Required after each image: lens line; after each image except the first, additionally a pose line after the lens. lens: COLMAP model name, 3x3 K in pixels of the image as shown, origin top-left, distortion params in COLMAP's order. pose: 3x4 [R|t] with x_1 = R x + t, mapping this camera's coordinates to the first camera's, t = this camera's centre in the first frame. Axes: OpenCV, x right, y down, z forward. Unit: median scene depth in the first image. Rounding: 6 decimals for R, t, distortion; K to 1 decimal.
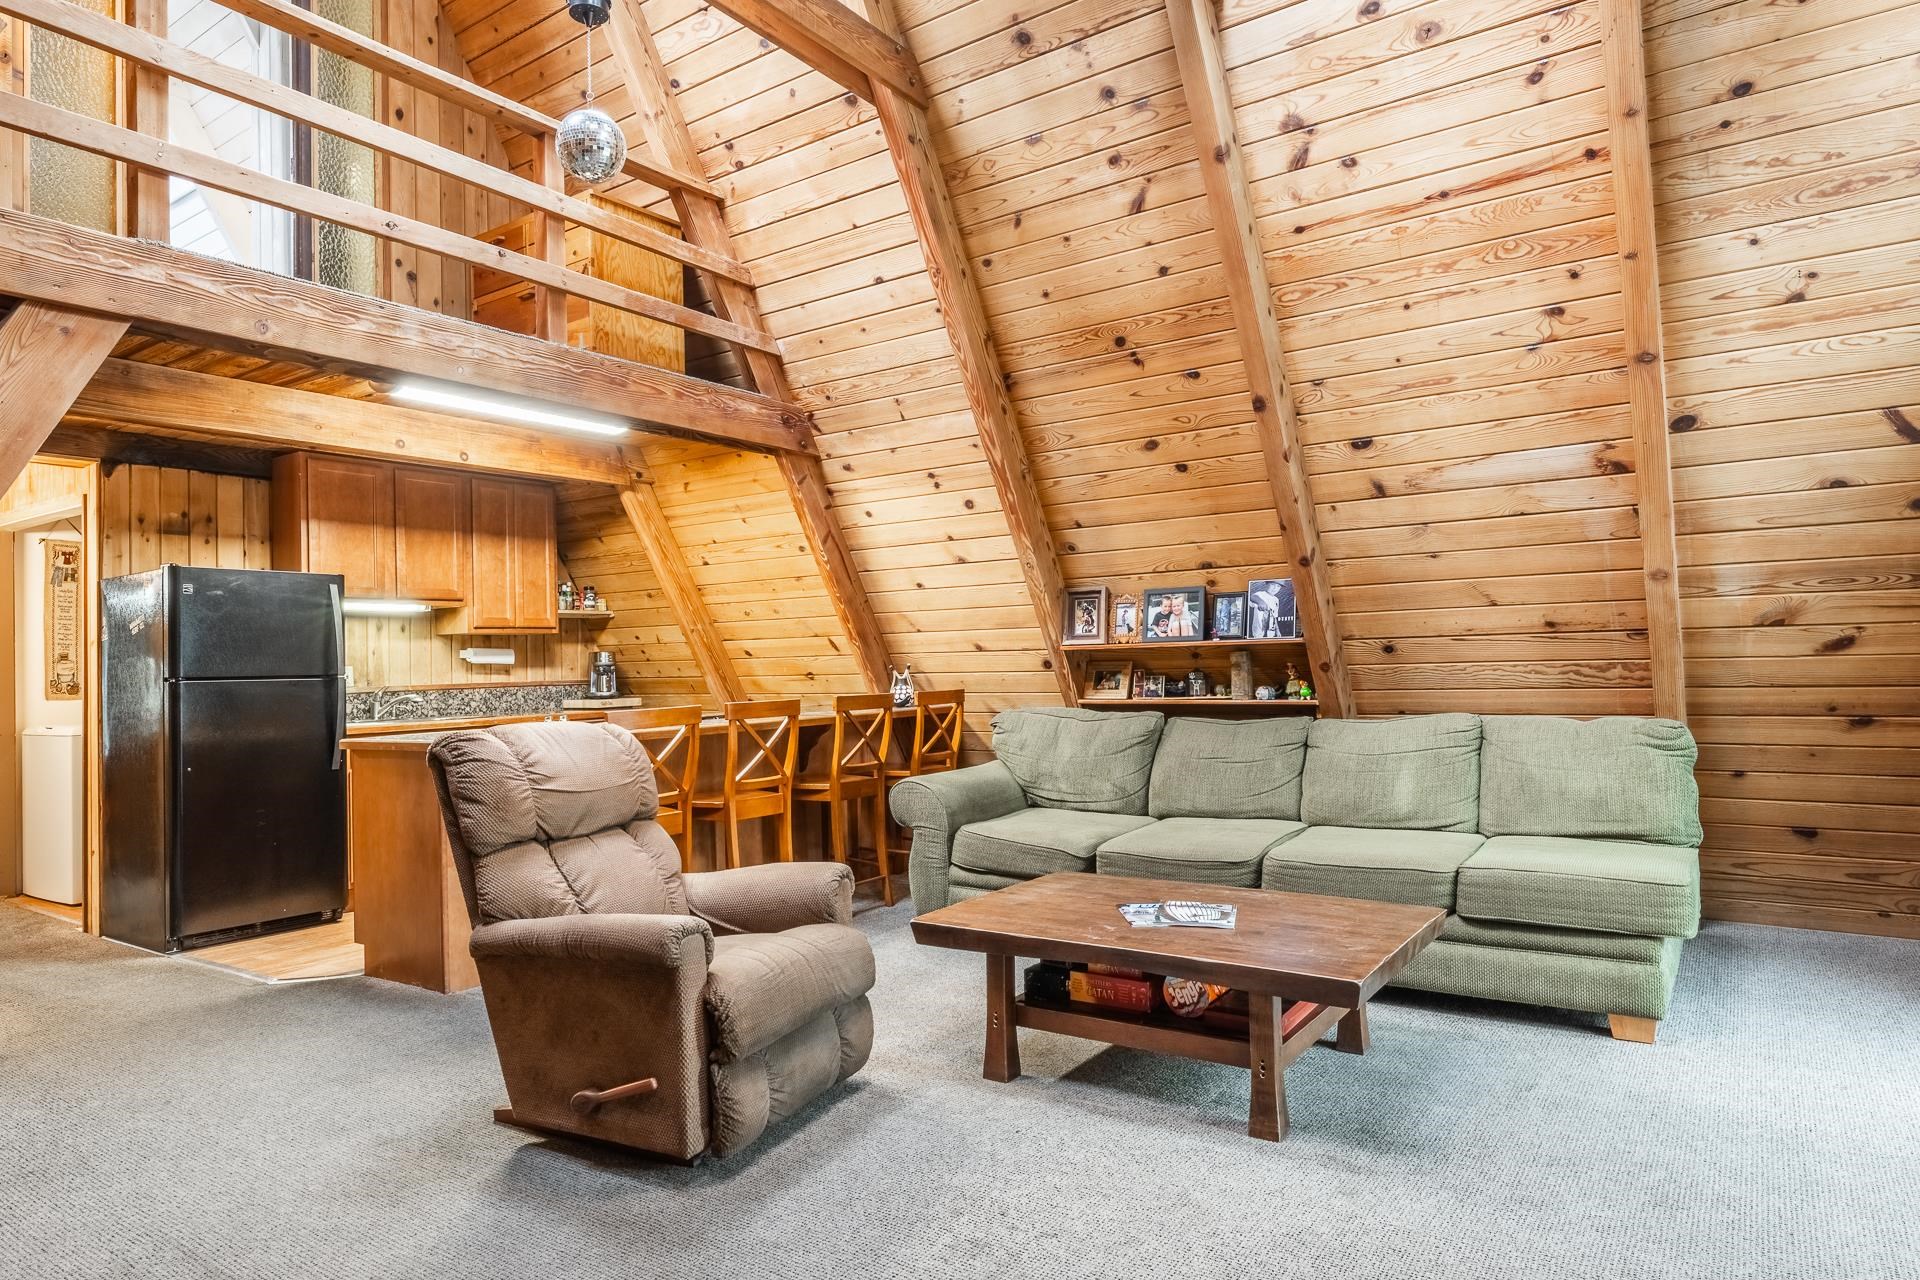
lens RADIAL K [[1140.0, 0, 930.9], [0, 1140.0, 630.1], [0, 0, 1]] dist [-0.003415, -0.000548]
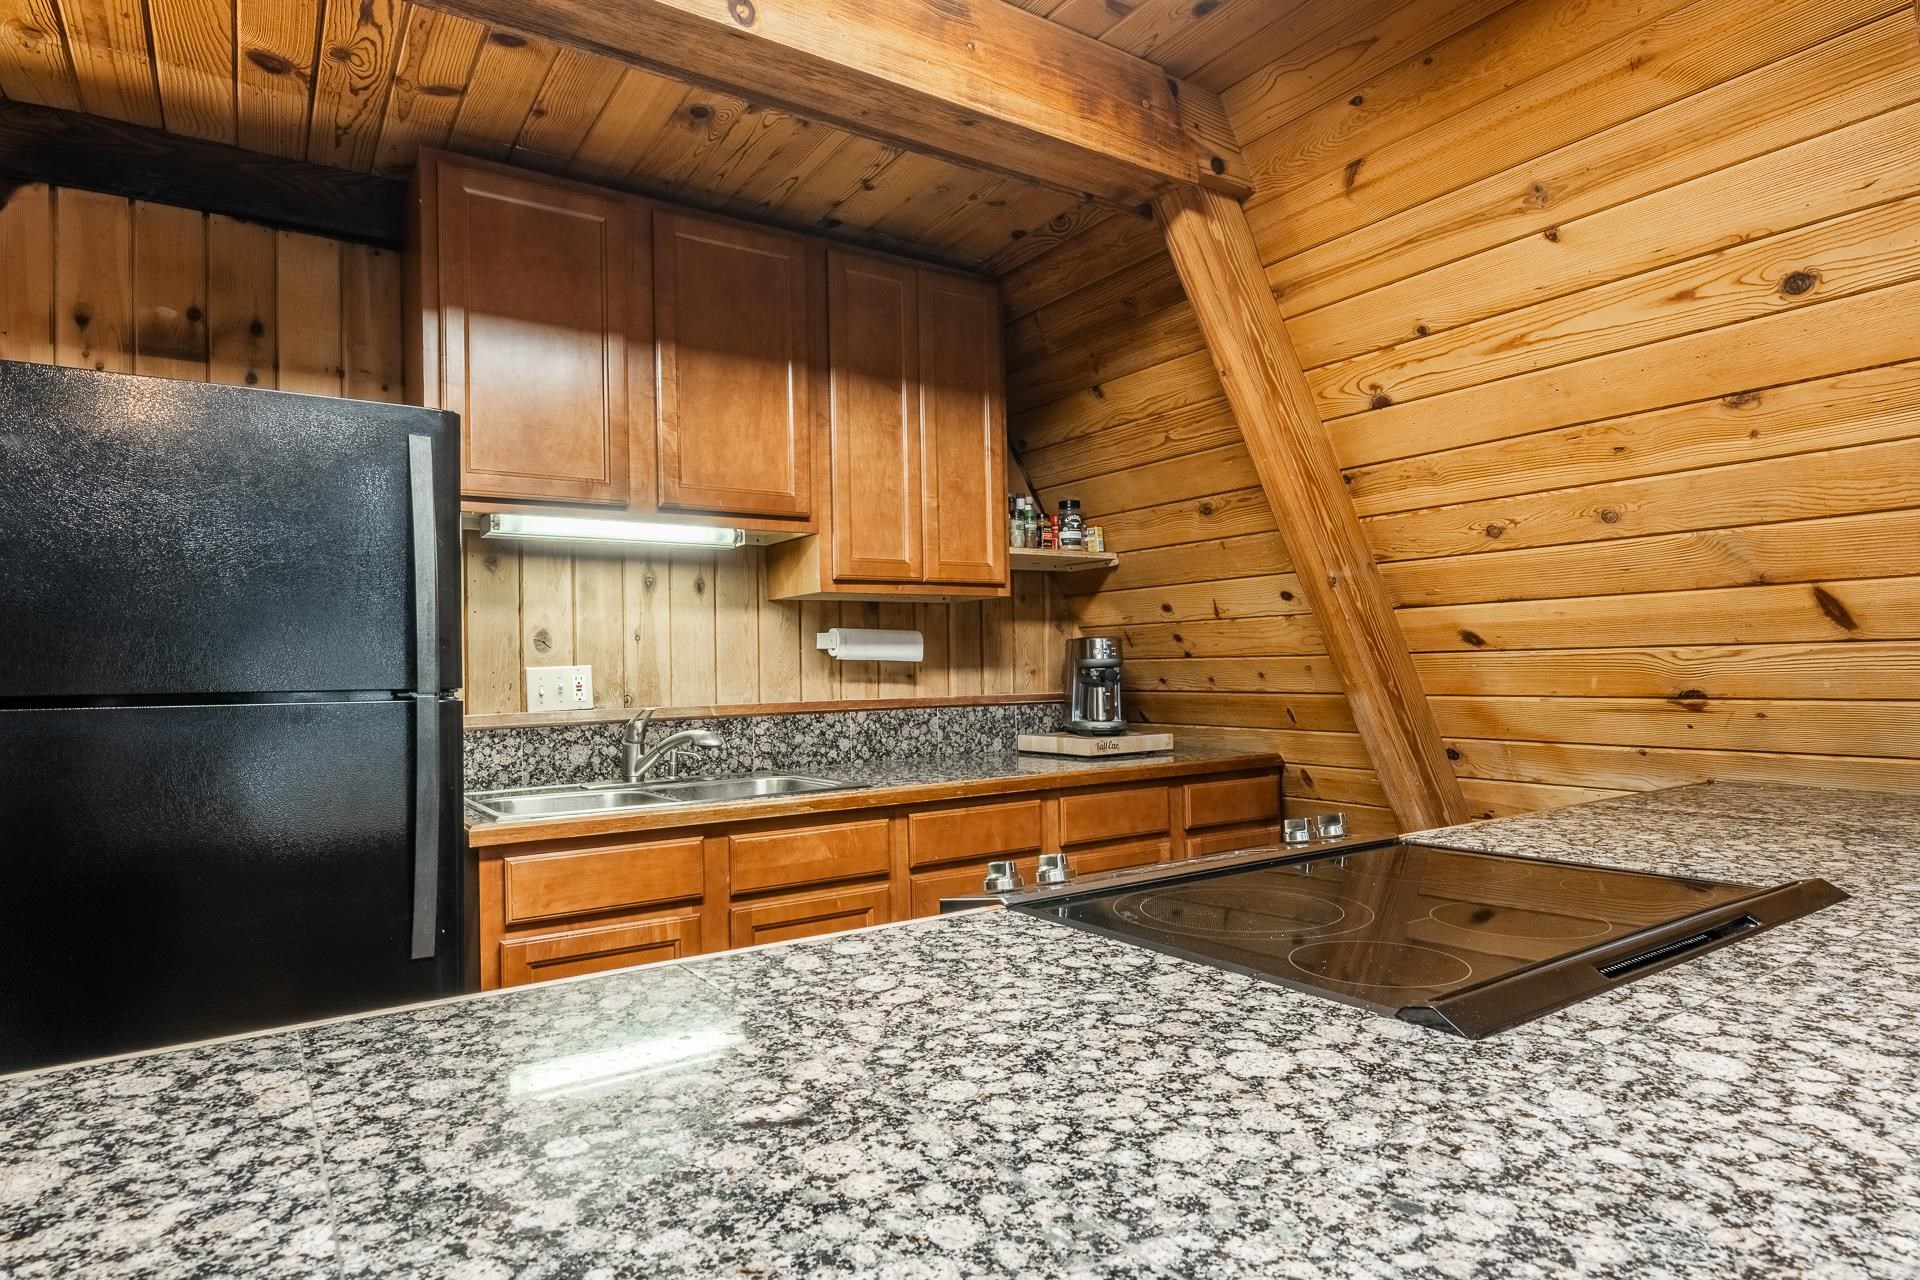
lens RADIAL K [[1045.7, 0, 960.0], [0, 1045.7, 640.0], [0, 0, 1]] dist [-0.000207, 0.000001]
pose [[0.940511, -0.001201, -0.339760, -0.206247], [0.004027, 0.999963, 0.007612, 0.017591], [0.339738, -0.008527, 0.940481, 0.606215]]
